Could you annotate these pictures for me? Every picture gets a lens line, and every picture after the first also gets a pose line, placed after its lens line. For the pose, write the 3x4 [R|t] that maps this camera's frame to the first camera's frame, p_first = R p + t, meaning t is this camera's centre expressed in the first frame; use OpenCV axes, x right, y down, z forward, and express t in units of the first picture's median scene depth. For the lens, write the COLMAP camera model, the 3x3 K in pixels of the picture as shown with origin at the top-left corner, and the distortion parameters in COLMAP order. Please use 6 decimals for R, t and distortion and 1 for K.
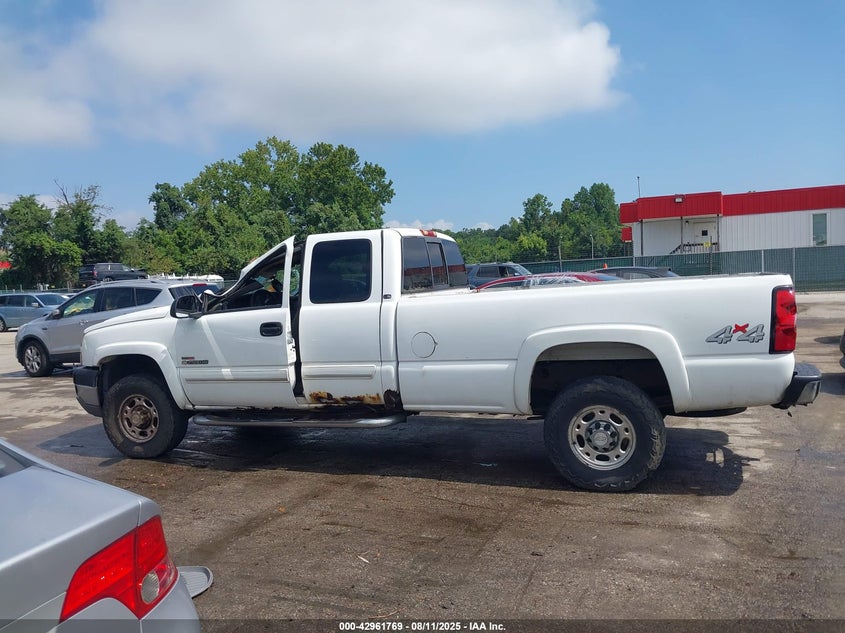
lens RADIAL K [[669.8, 0, 428.1], [0, 669.8, 317.9], [0, 0, 1]] dist [0.017900, -0.011198]
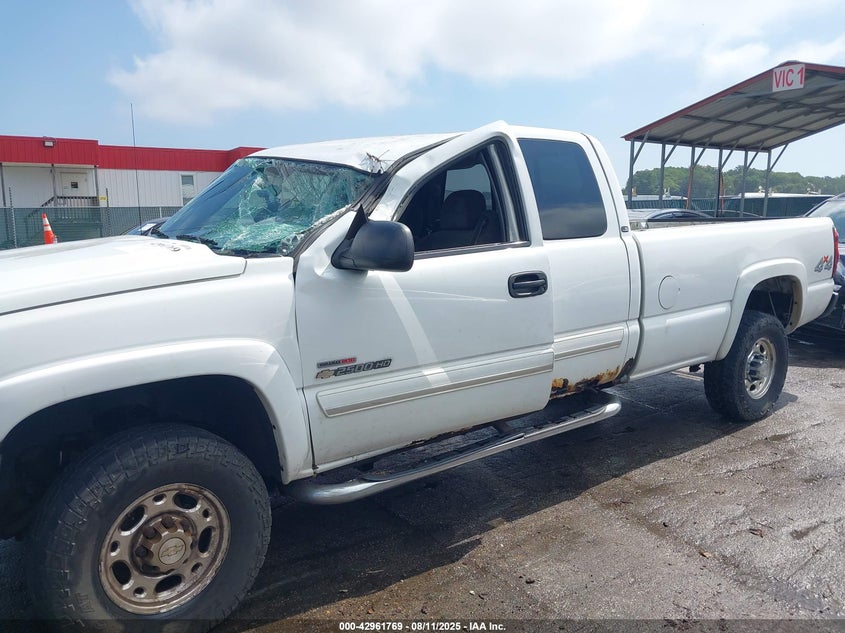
lens RADIAL K [[669.8, 0, 430.8], [0, 669.8, 319.2], [0, 0, 1]] dist [0.017900, -0.011198]
pose [[0.520831, -0.088953, 0.849012, -0.548185], [0.040278, 0.996009, 0.079645, -0.001174], [-0.852709, -0.007285, 0.522336, 0.558478]]
